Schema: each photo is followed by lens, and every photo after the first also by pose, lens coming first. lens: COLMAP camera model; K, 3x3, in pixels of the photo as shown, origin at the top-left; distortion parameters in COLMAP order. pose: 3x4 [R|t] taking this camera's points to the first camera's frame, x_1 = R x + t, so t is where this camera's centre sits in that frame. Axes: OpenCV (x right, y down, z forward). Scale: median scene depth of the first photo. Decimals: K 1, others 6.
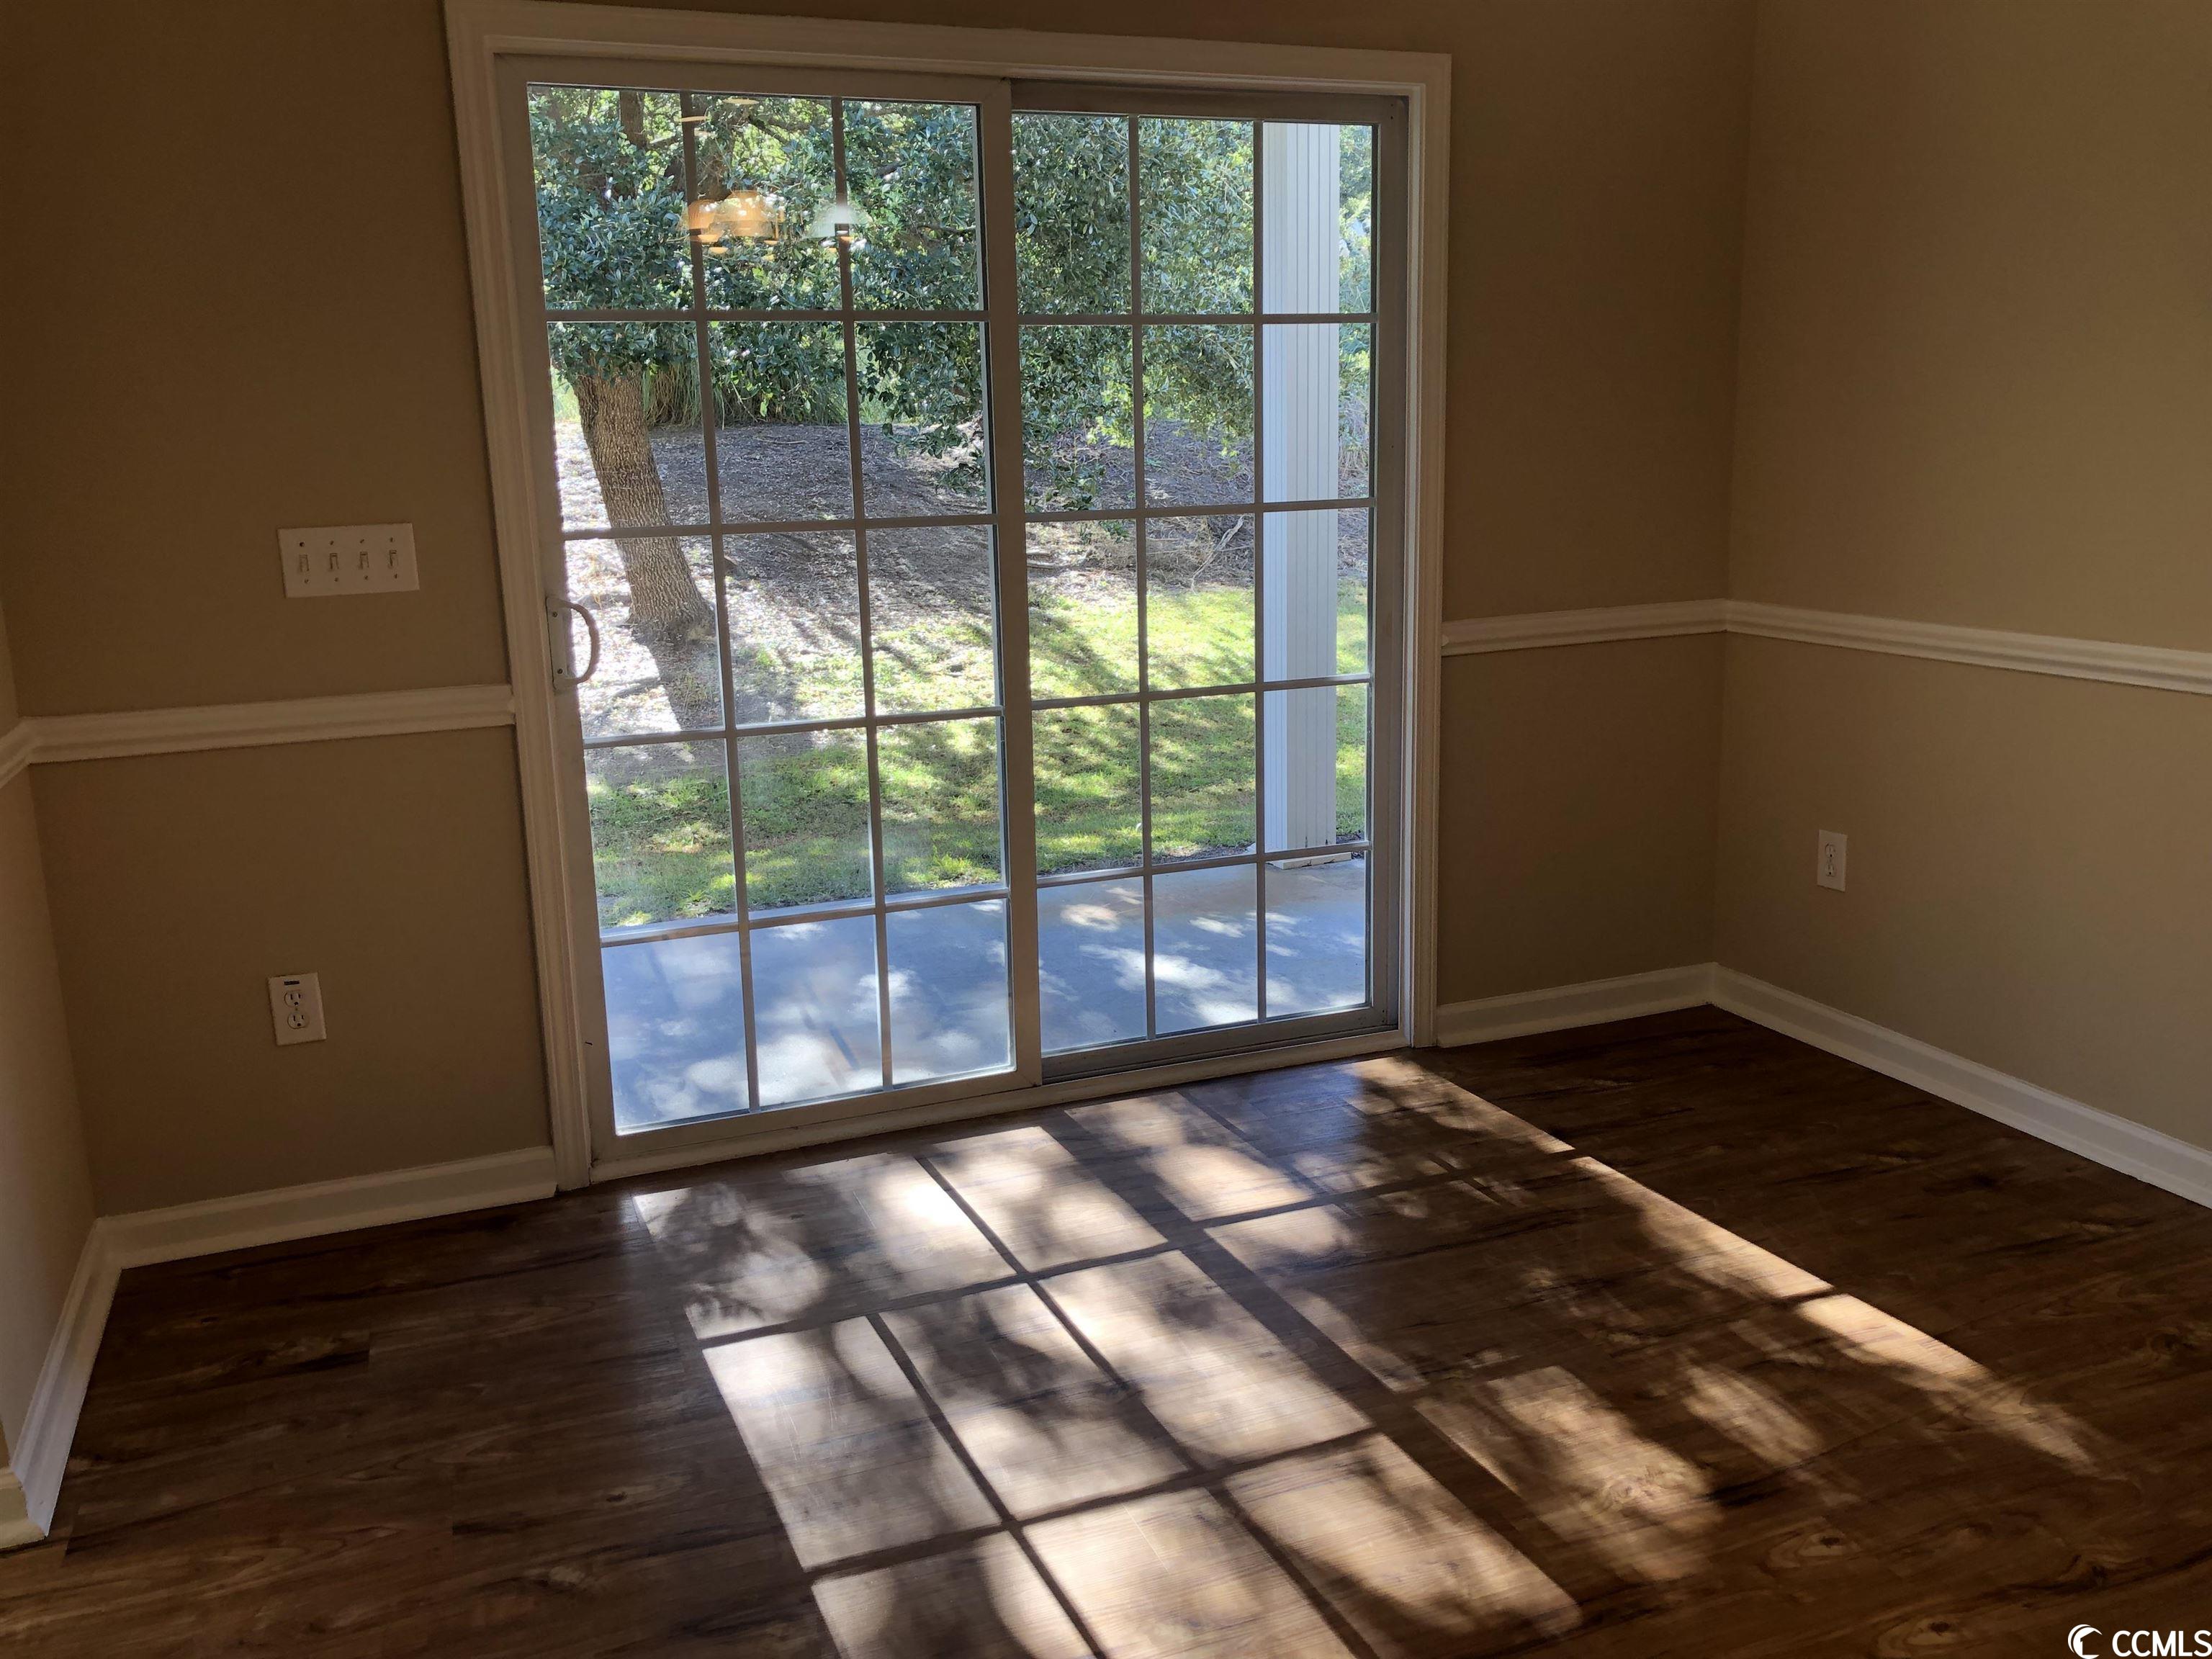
lens RADIAL K [[1817.4, 0, 1100.7], [0, 1817.4, 820.0], [0, 0, 1]] dist [0.054602, -0.051034]
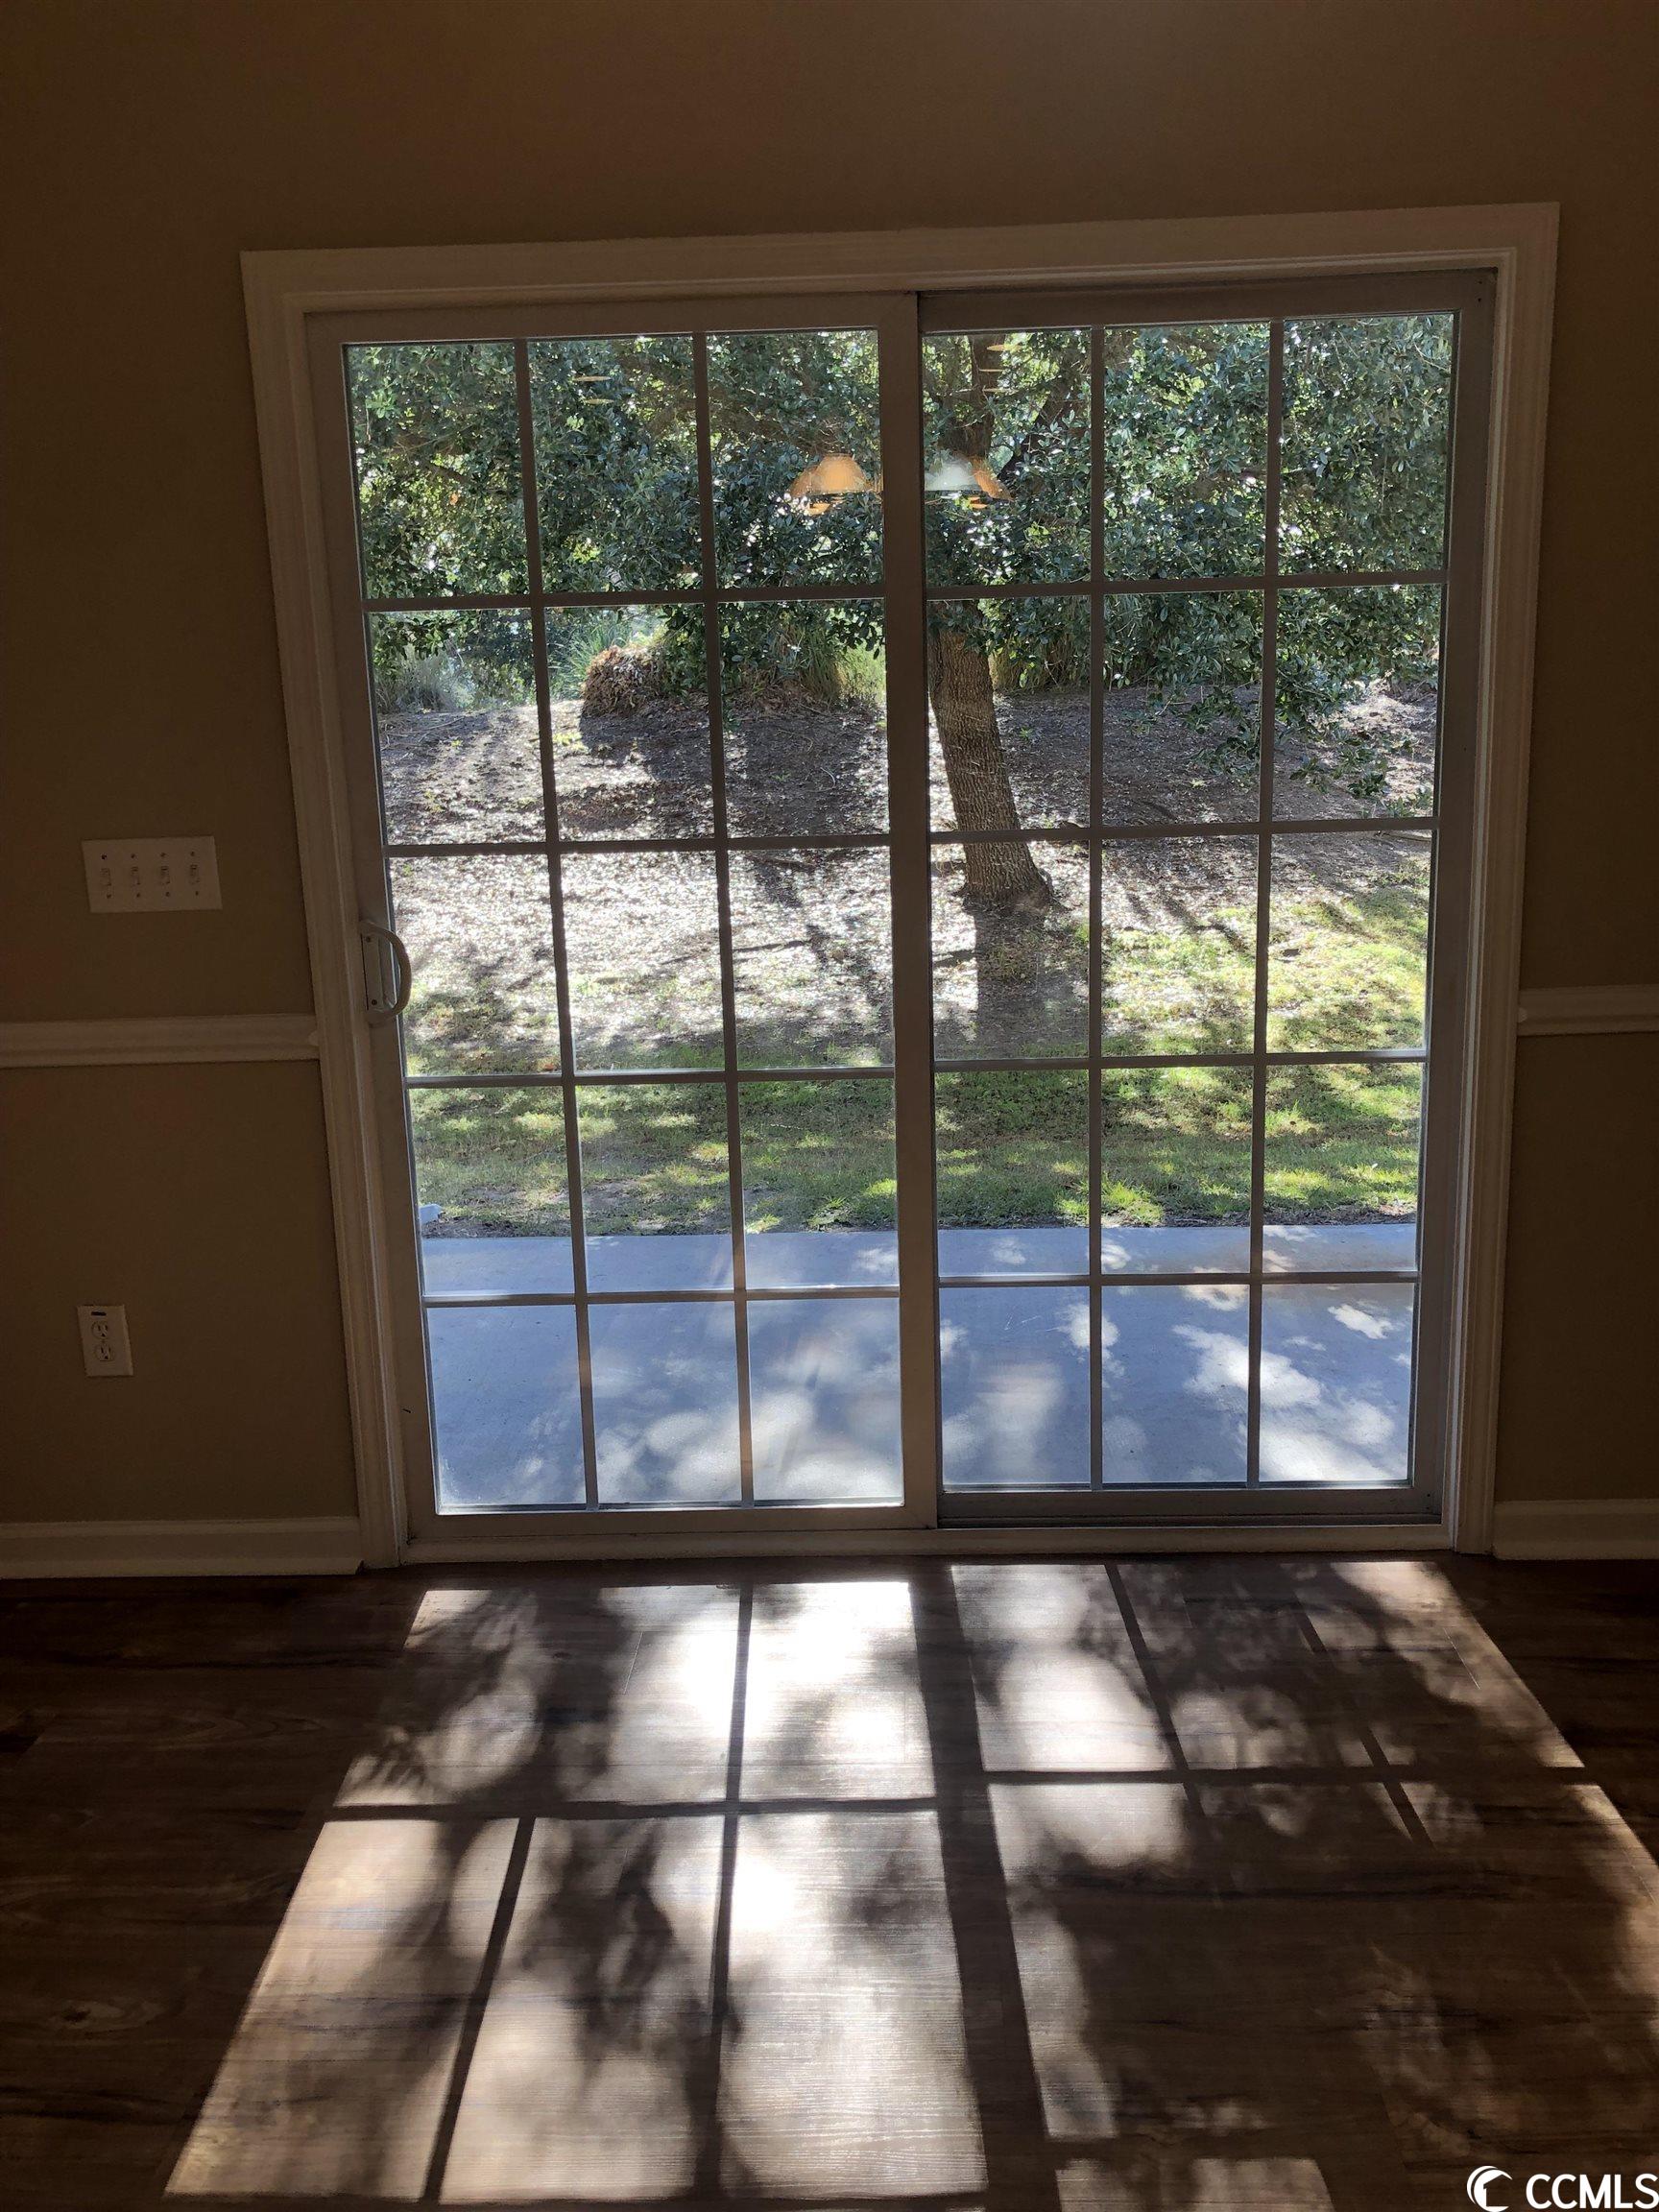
lens RADIAL K [[1817.4, 0, 843.0], [0, 1817.4, 1095.2], [0, 0, 1]] dist [0.054602, -0.051034]
pose [[0.921350, 0.081501, -0.380096, 0.251186], [-0.076830, 0.996666, 0.027470, -0.075209], [0.381067, 0.003893, 0.924539, 0.249604]]
